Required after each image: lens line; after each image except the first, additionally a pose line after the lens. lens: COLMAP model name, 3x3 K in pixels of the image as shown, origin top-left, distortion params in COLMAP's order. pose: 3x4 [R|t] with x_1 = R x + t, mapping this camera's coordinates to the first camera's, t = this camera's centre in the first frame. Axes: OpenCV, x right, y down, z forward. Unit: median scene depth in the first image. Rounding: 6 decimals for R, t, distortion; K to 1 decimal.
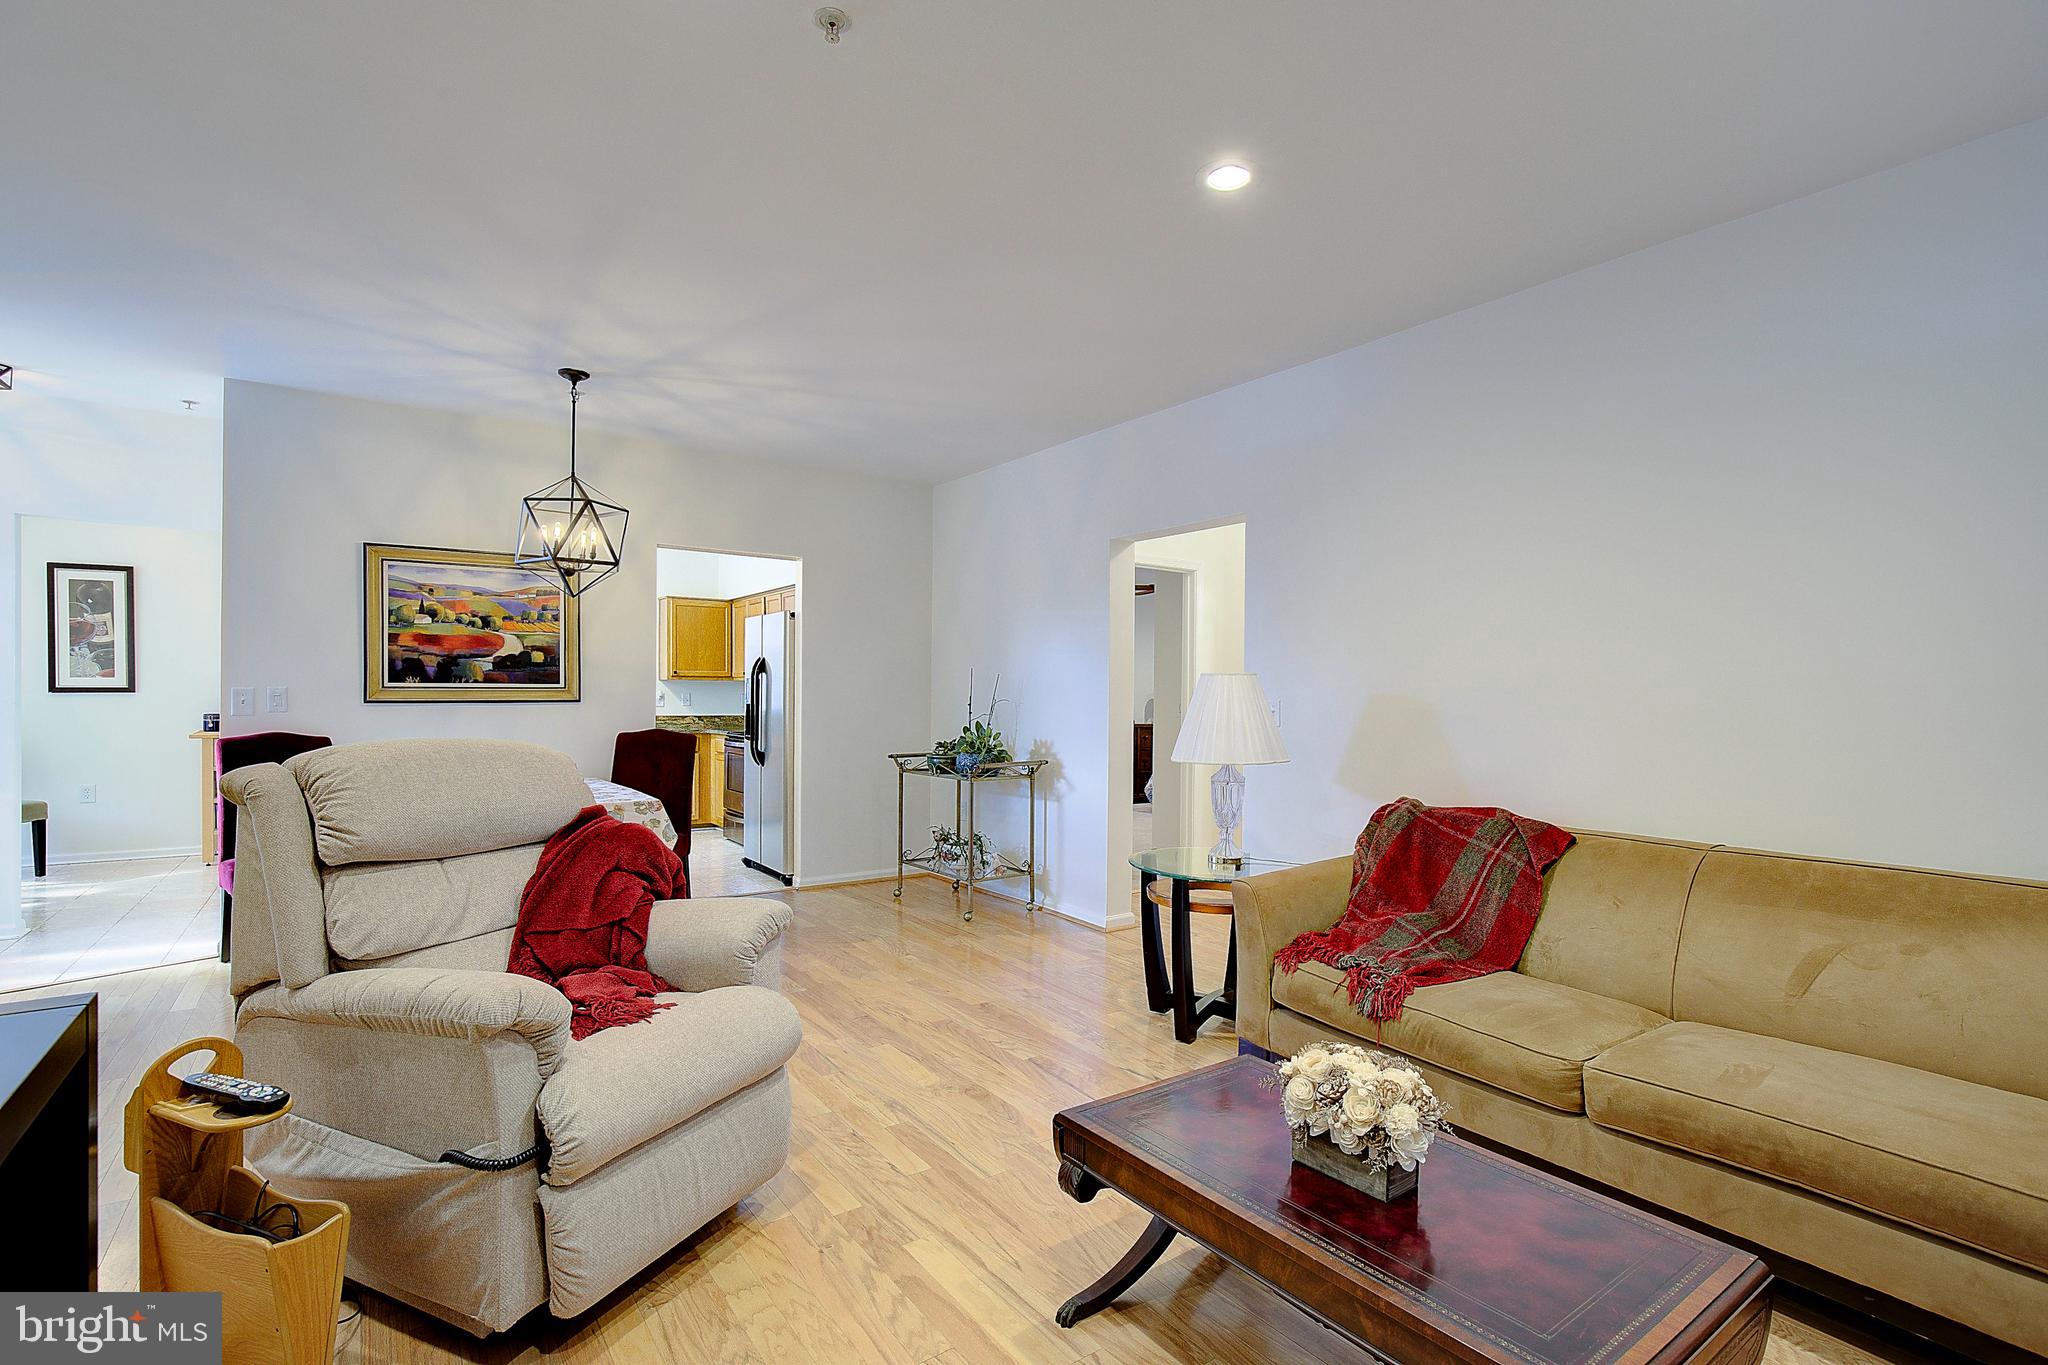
lens RADIAL K [[937.9, 0, 1041.7], [0, 937.9, 711.6], [0, 0, 1]] dist [-0.029458, 0.005295]
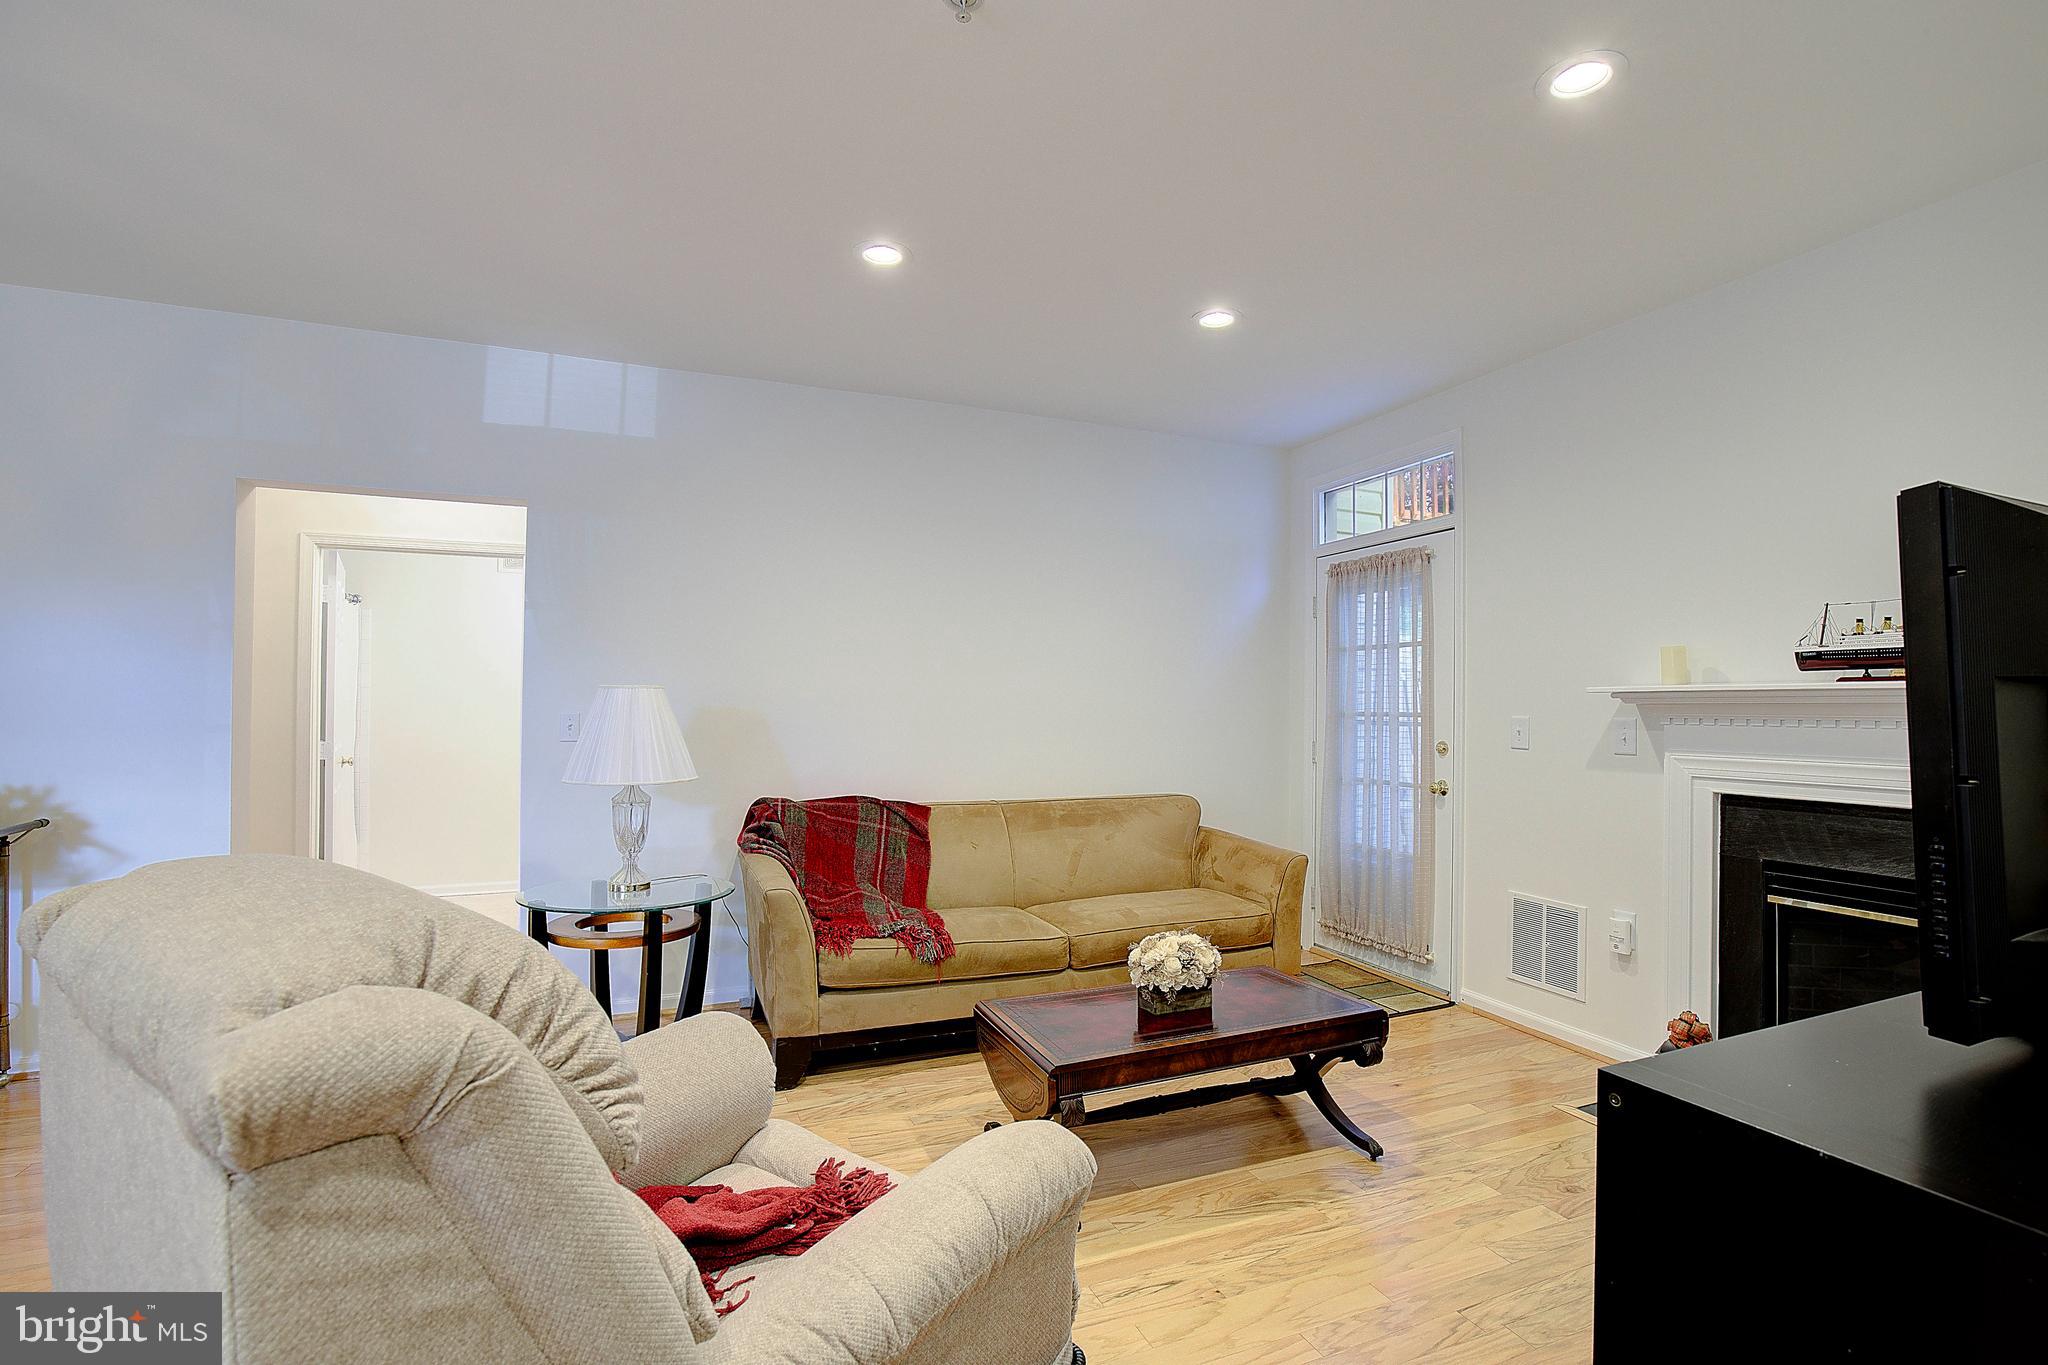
lens RADIAL K [[937.9, 0, 1064.2], [0, 937.9, 695.6], [0, 0, 1]] dist [-0.029458, 0.005295]
pose [[0.222844, -0.001921, 0.974852, -0.458595], [0.010876, 0.999941, -0.000516, -0.019605], [-0.974793, 0.010717, 0.222852, 0.284331]]
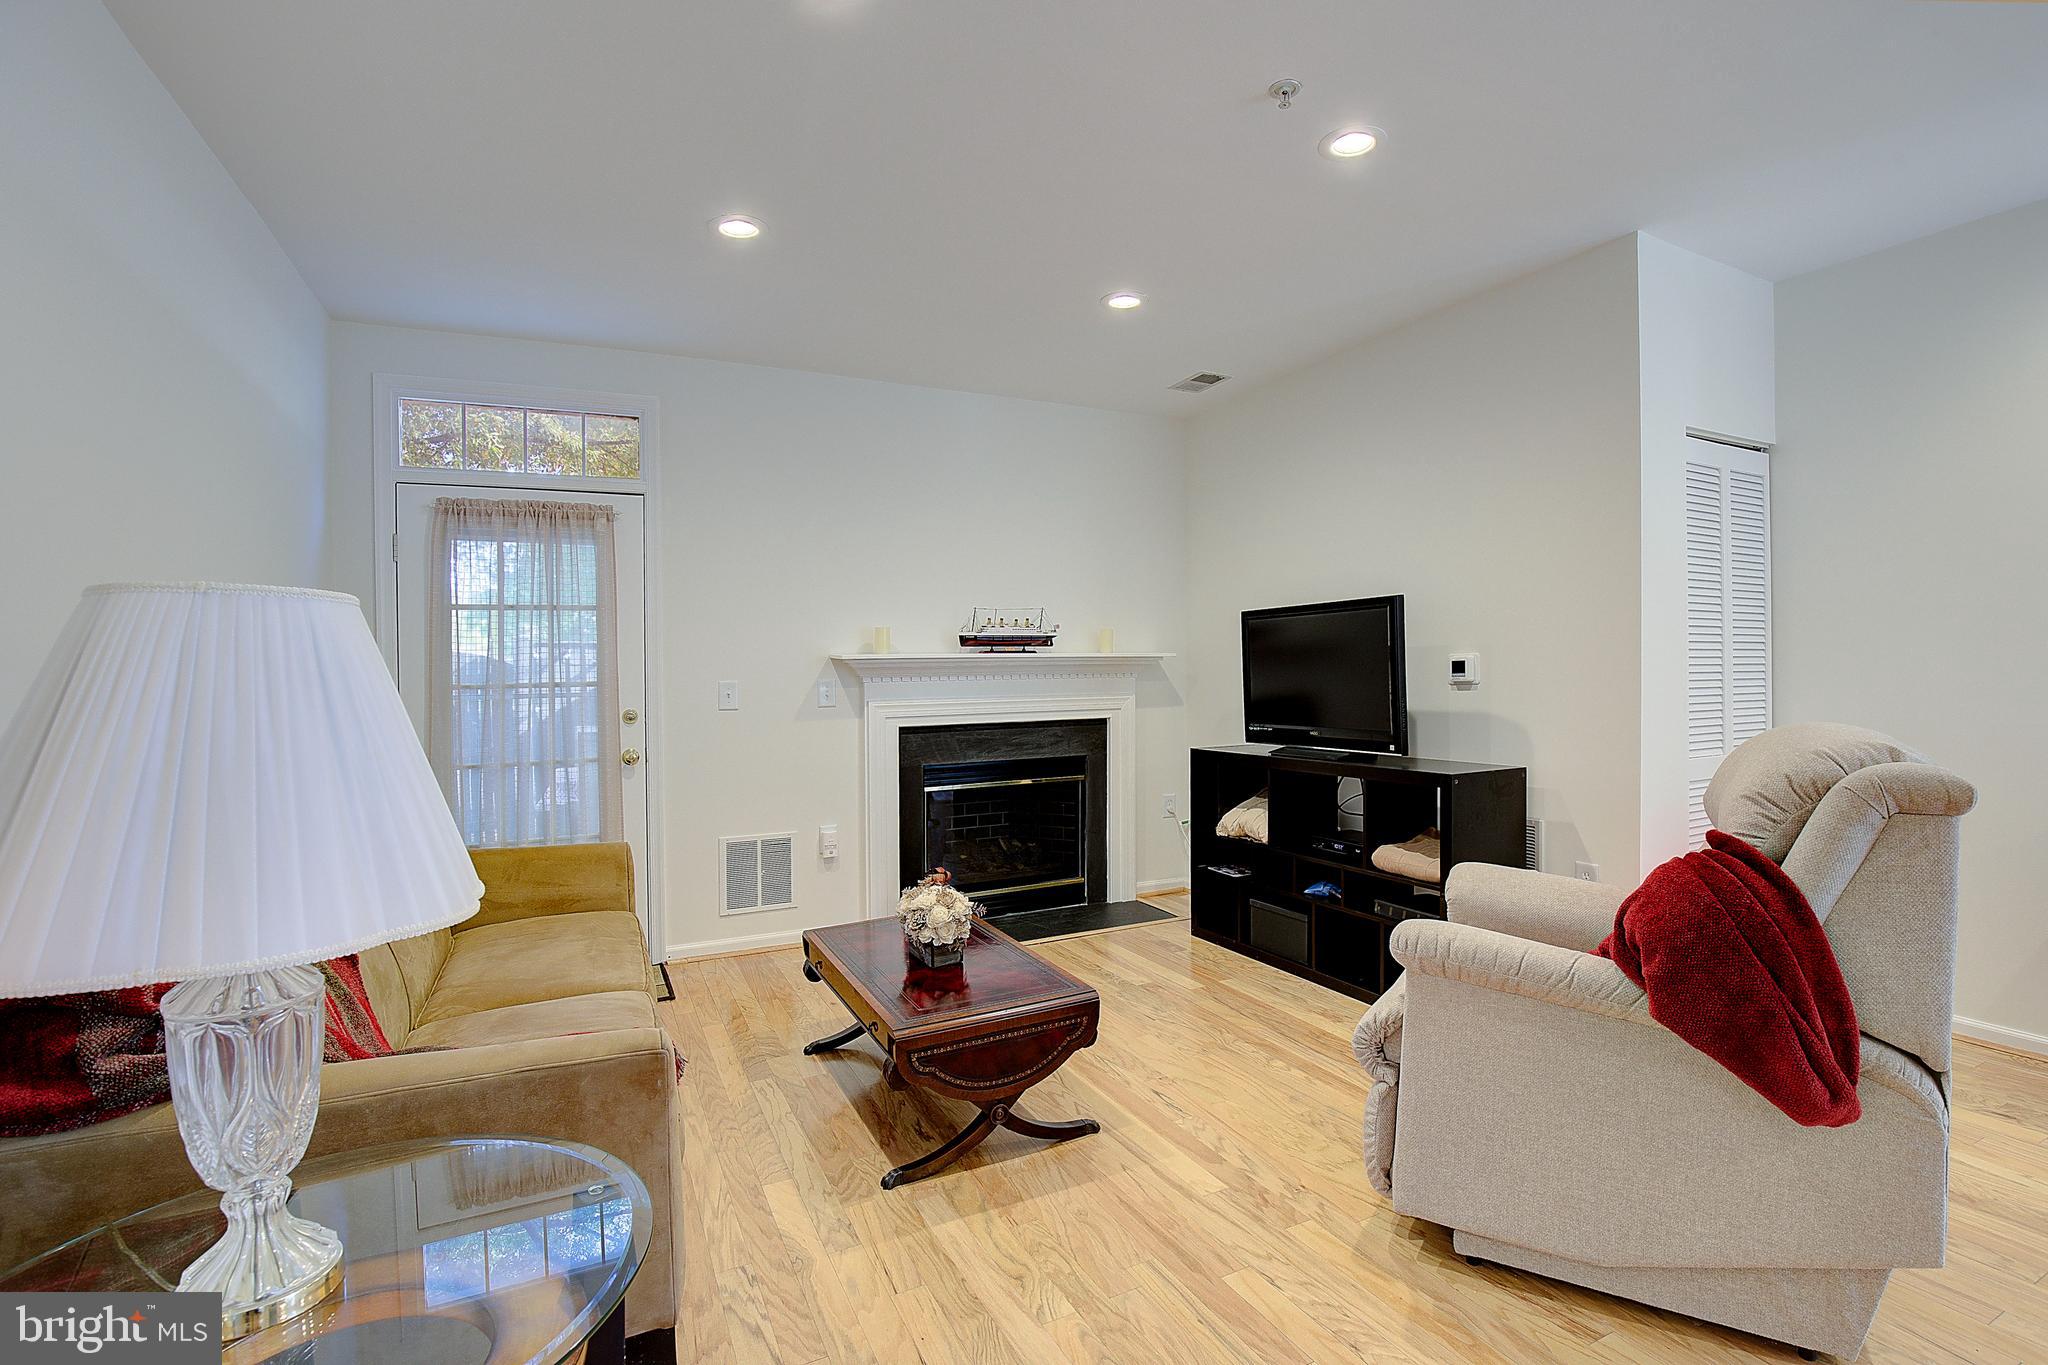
lens RADIAL K [[937.9, 0, 1060.6], [0, 937.9, 693.7], [0, 0, 1]] dist [-0.029458, 0.005295]
pose [[-0.988482, 0.002176, 0.151322, -0.053785], [0.007717, 0.999321, 0.036037, -0.016089], [-0.151141, 0.036790, -0.987827, 0.919046]]
